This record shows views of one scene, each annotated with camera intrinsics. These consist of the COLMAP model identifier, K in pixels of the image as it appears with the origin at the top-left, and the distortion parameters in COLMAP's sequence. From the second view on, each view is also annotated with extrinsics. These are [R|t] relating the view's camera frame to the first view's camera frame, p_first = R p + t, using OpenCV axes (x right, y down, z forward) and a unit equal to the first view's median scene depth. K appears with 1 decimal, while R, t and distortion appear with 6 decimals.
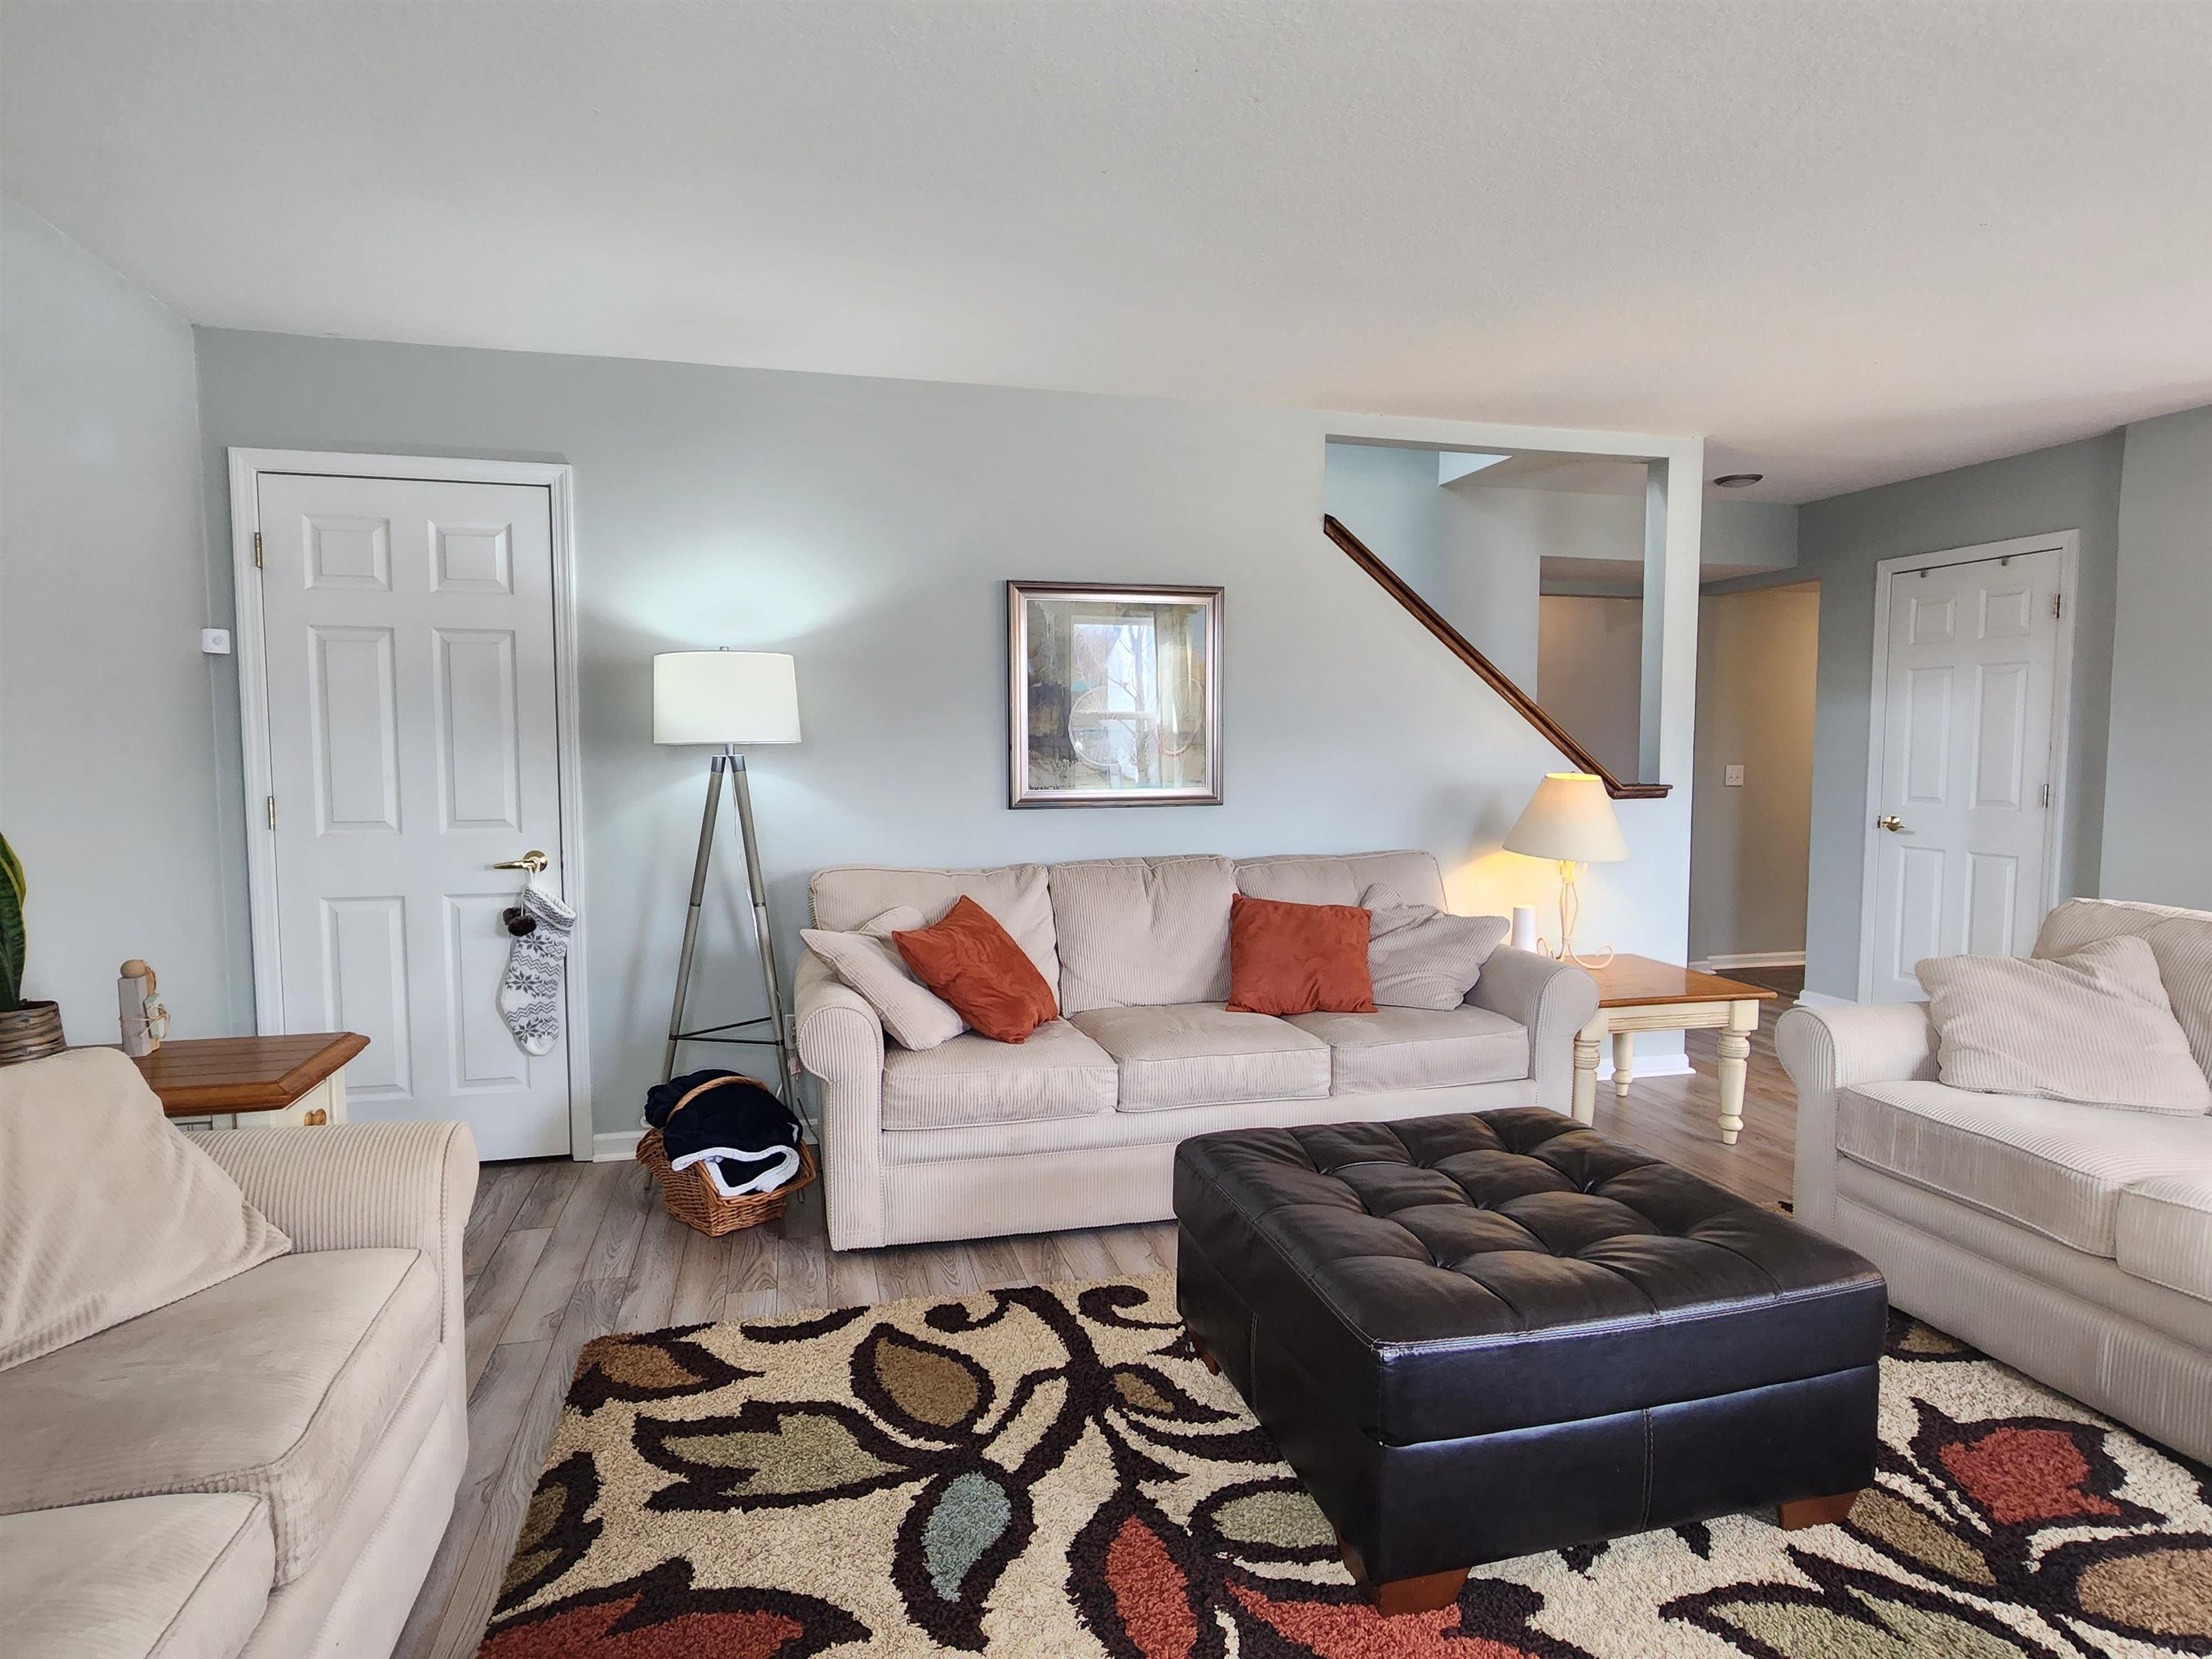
lens RADIAL K [[1225.8, 0, 1106.0], [0, 1225.8, 829.5], [0, 0, 1]] dist [-0.000909, 0.003323]
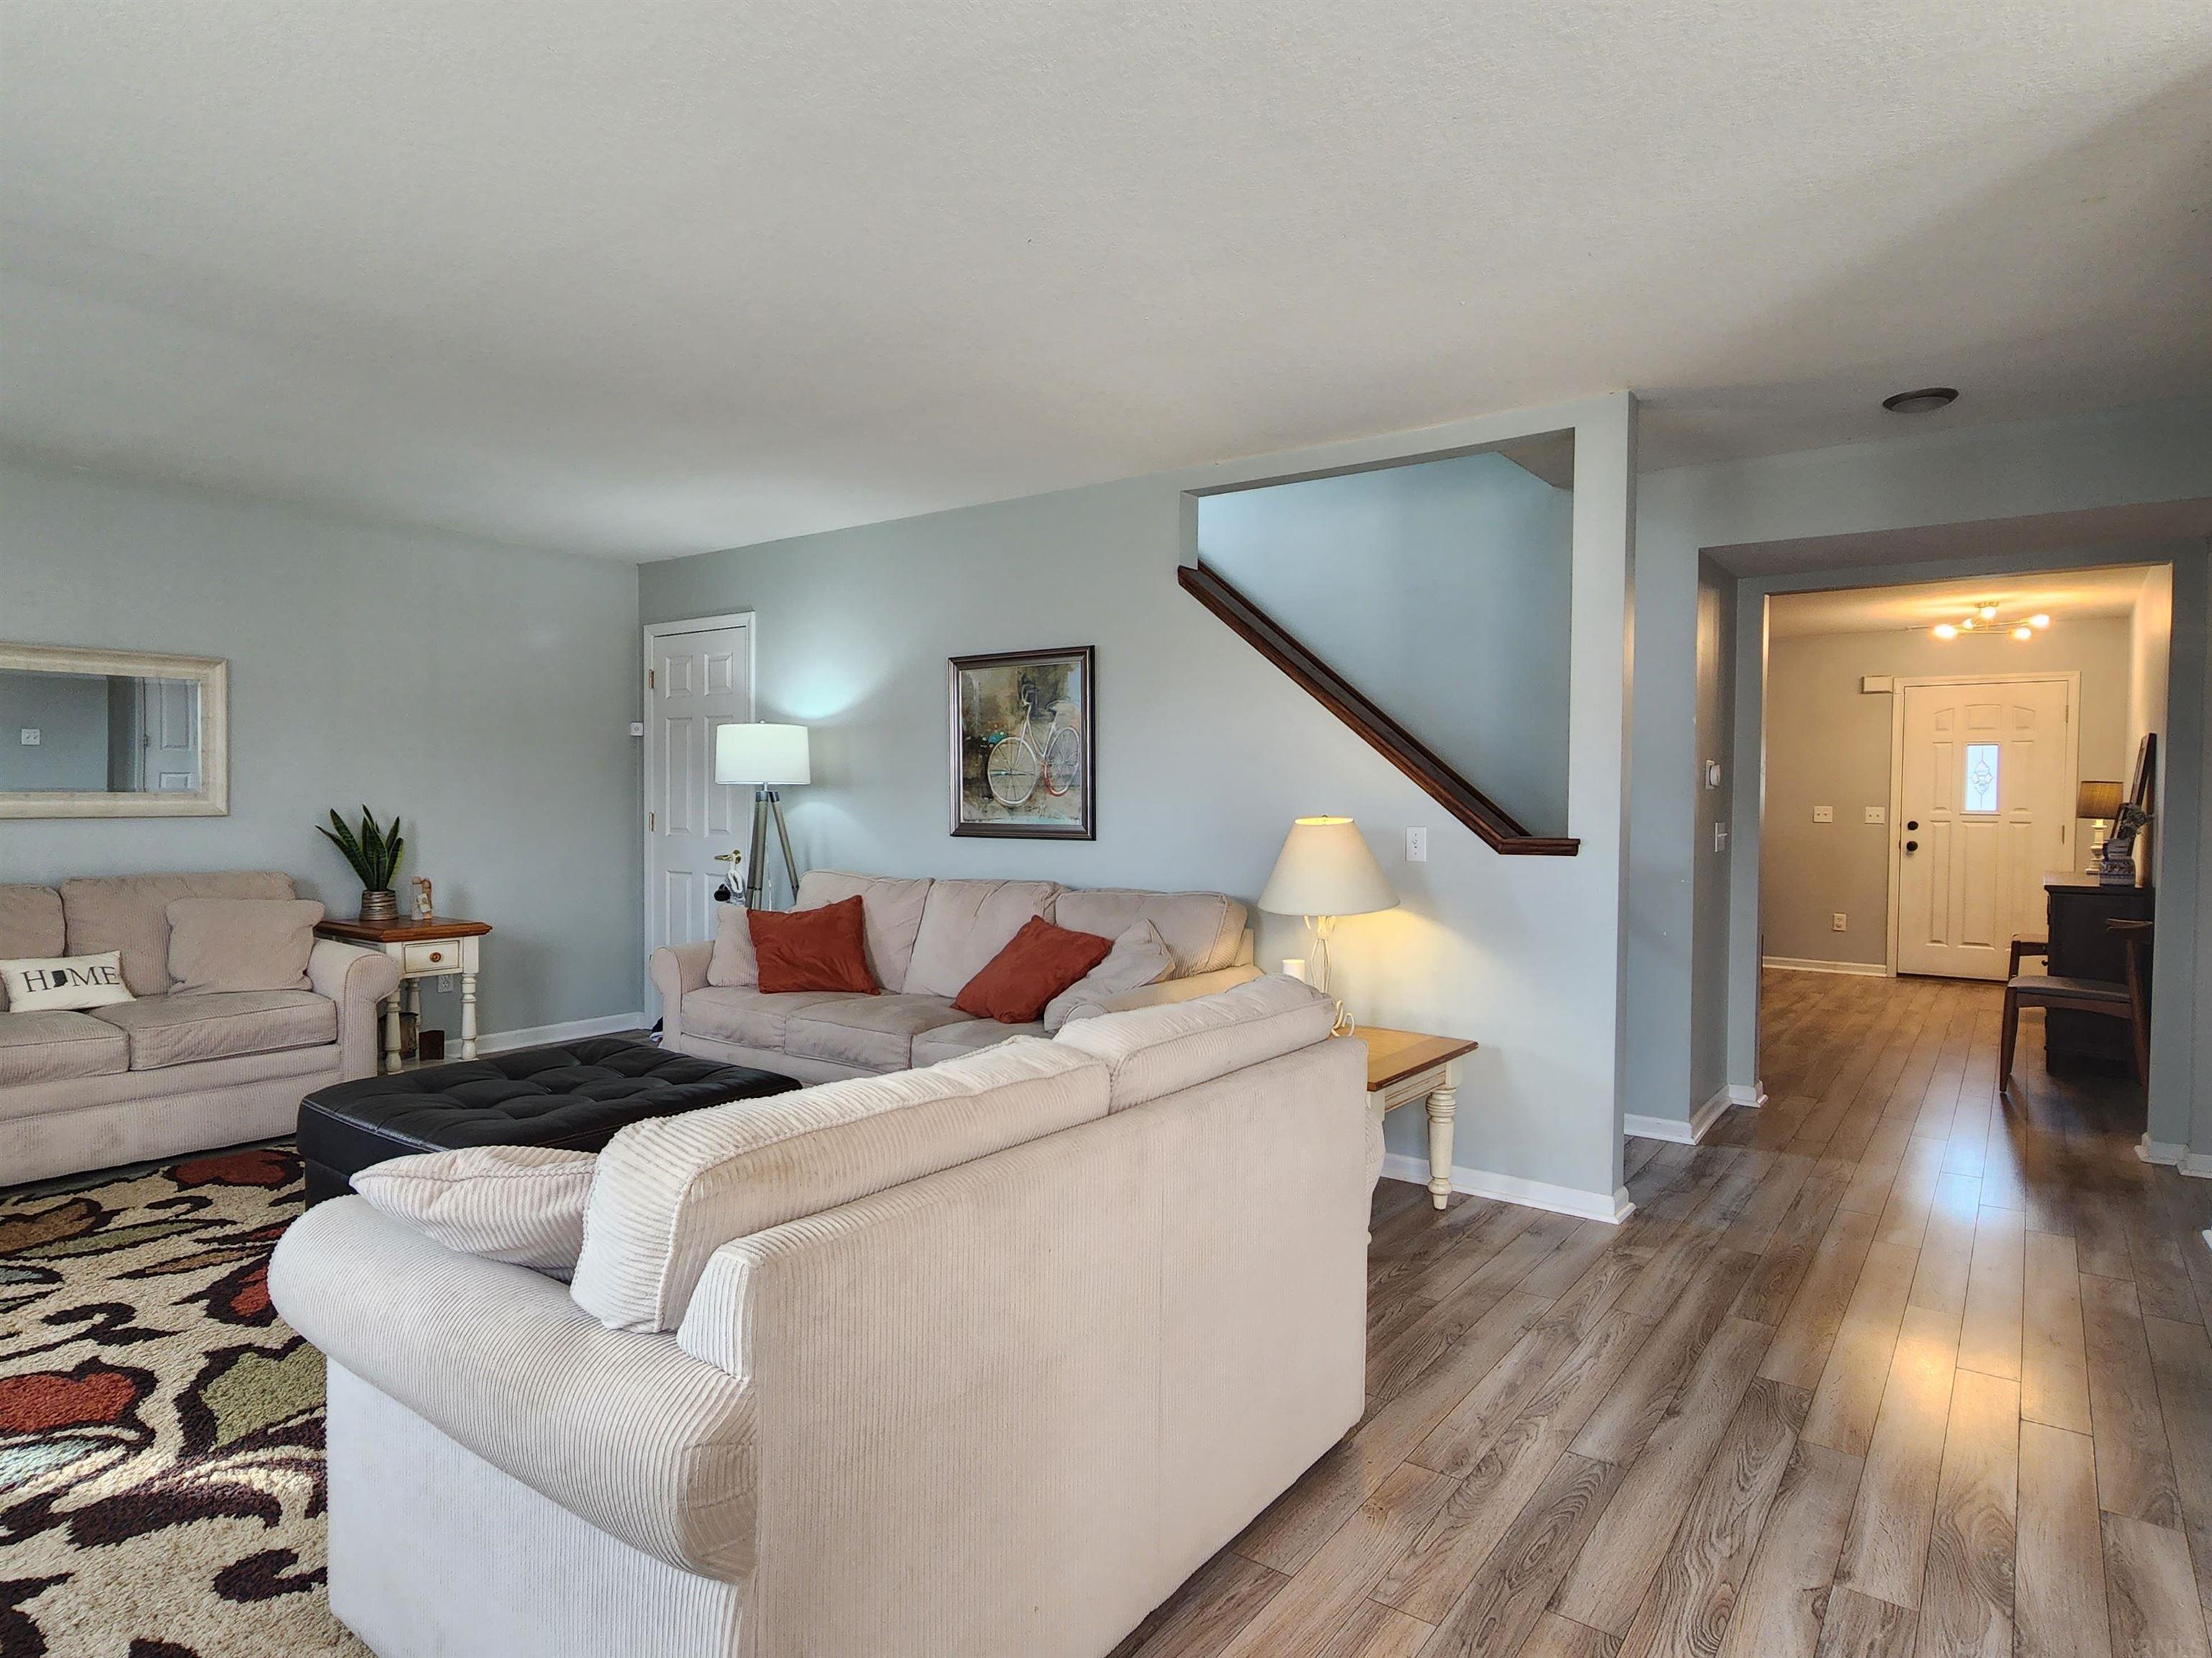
lens RADIAL K [[1225.7, 0, 1106.0], [0, 1225.7, 829.0], [0, 0, 1]] dist [-0.000909, 0.003323]
pose [[0.635130, 0.027768, -0.771906, 1.002912], [-0.061116, 0.998027, -0.014384, -0.015225], [0.769984, 0.056312, 0.635574, 0.312940]]
